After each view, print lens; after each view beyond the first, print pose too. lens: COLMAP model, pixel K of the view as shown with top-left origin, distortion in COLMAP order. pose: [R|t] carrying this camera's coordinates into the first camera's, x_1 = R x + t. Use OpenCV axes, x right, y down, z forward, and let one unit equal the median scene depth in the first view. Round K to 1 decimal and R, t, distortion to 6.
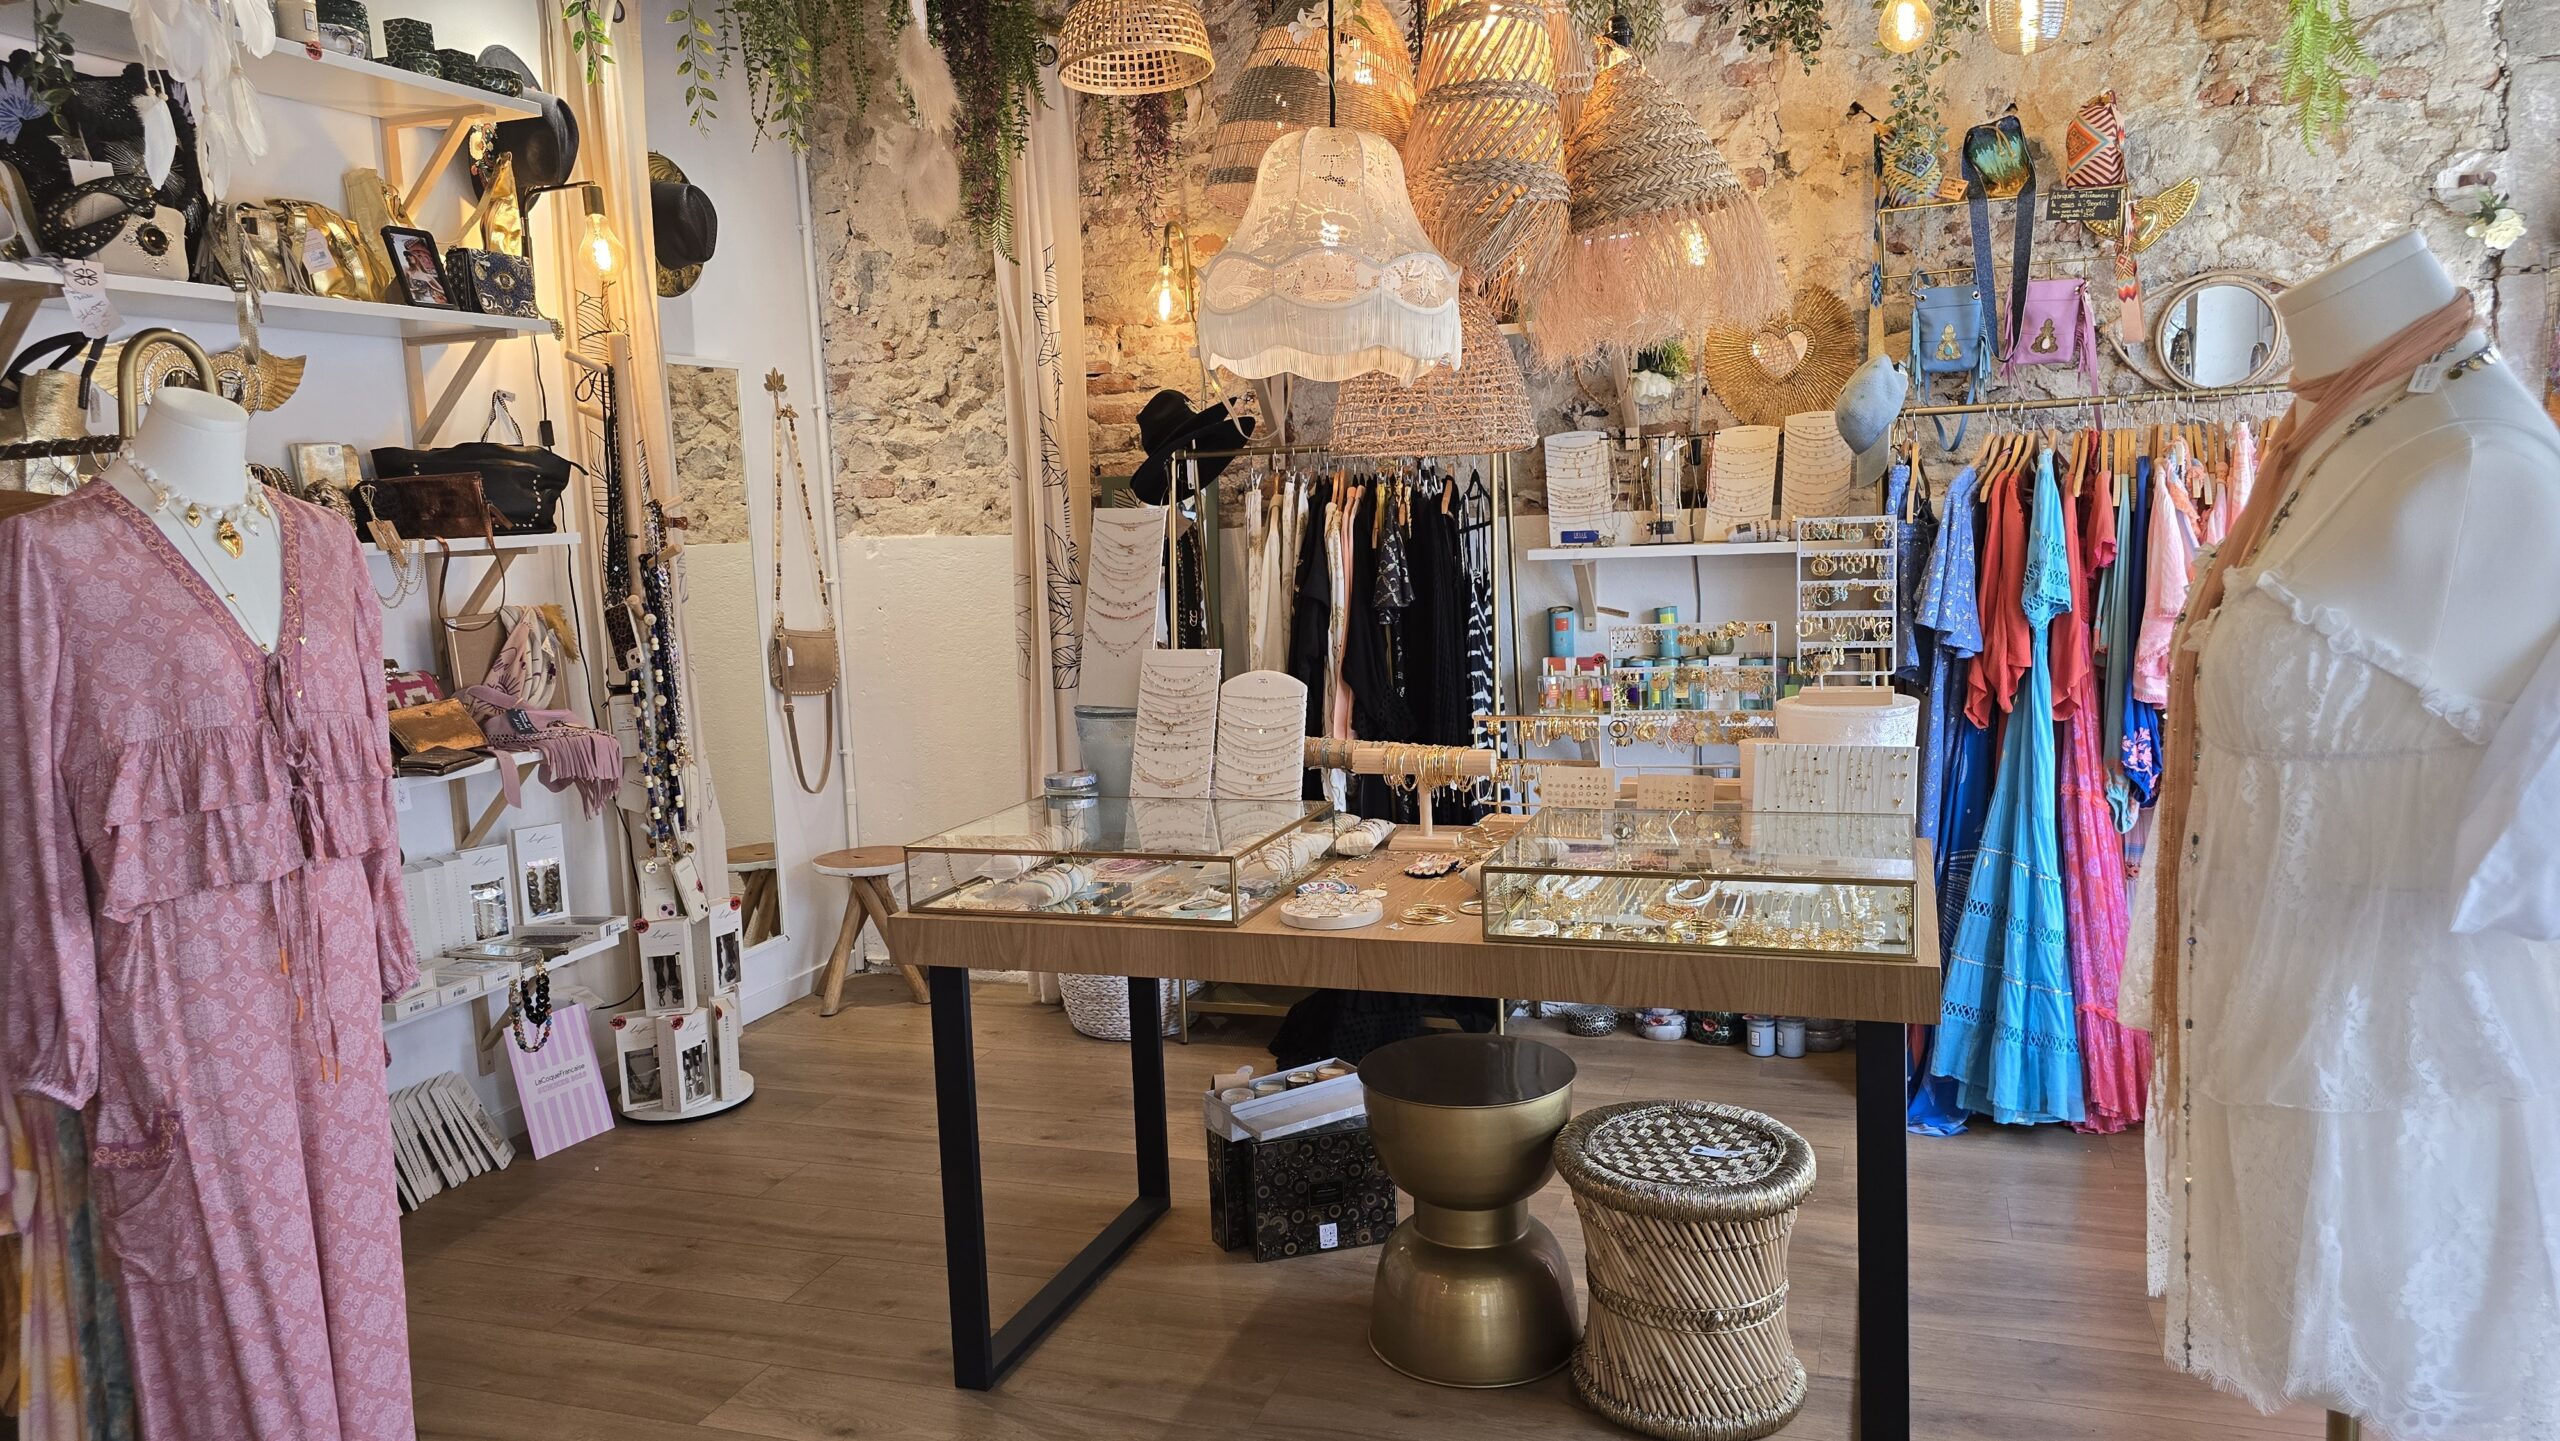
lens RADIAL K [[1730.8, 0, 1280.0], [0, 1730.8, 720.5], [0, 0, 1]] dist [0.082526, -0.057320]
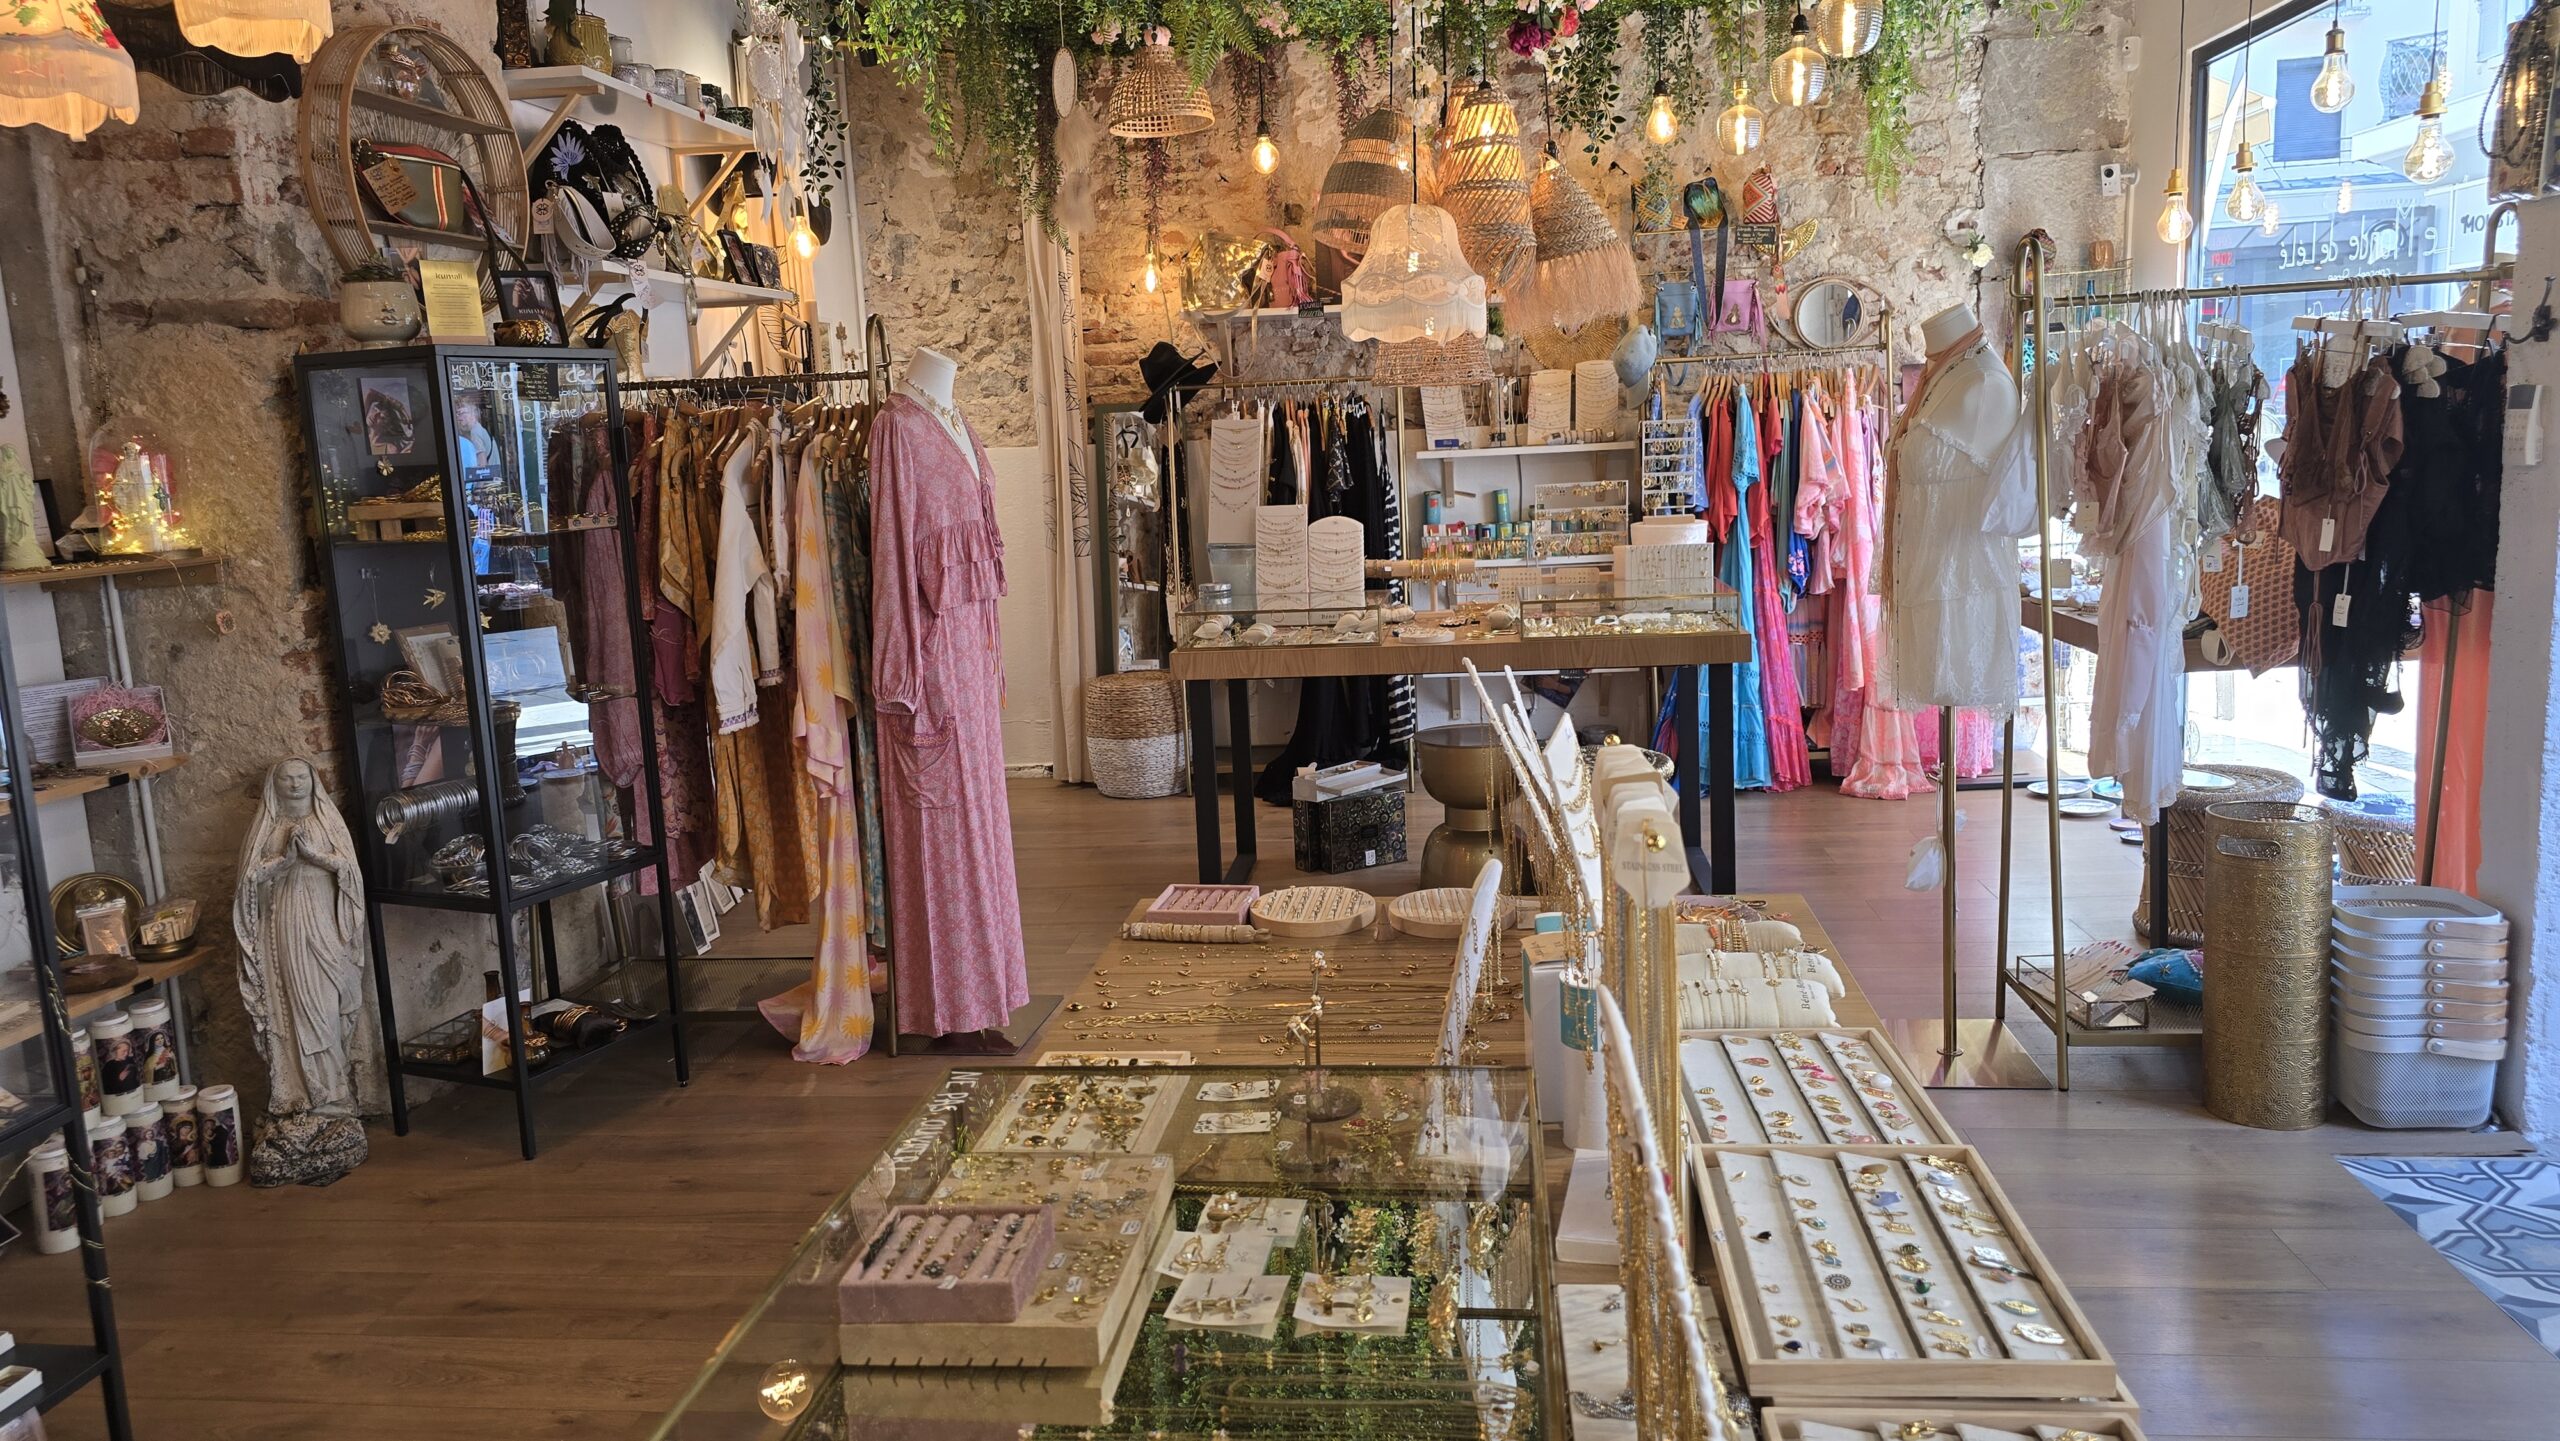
lens RADIAL K [[1739.4, 0, 1278.2], [0, 1739.4, 702.3], [0, 0, 1]] dist [0.103345, -0.000891]
pose [[0.973552, -0.038929, 0.225125, -0.357236], [0.034116, 0.999099, 0.025229, 0.084752], [-0.225904, -0.016881, 0.974003, -0.499279]]
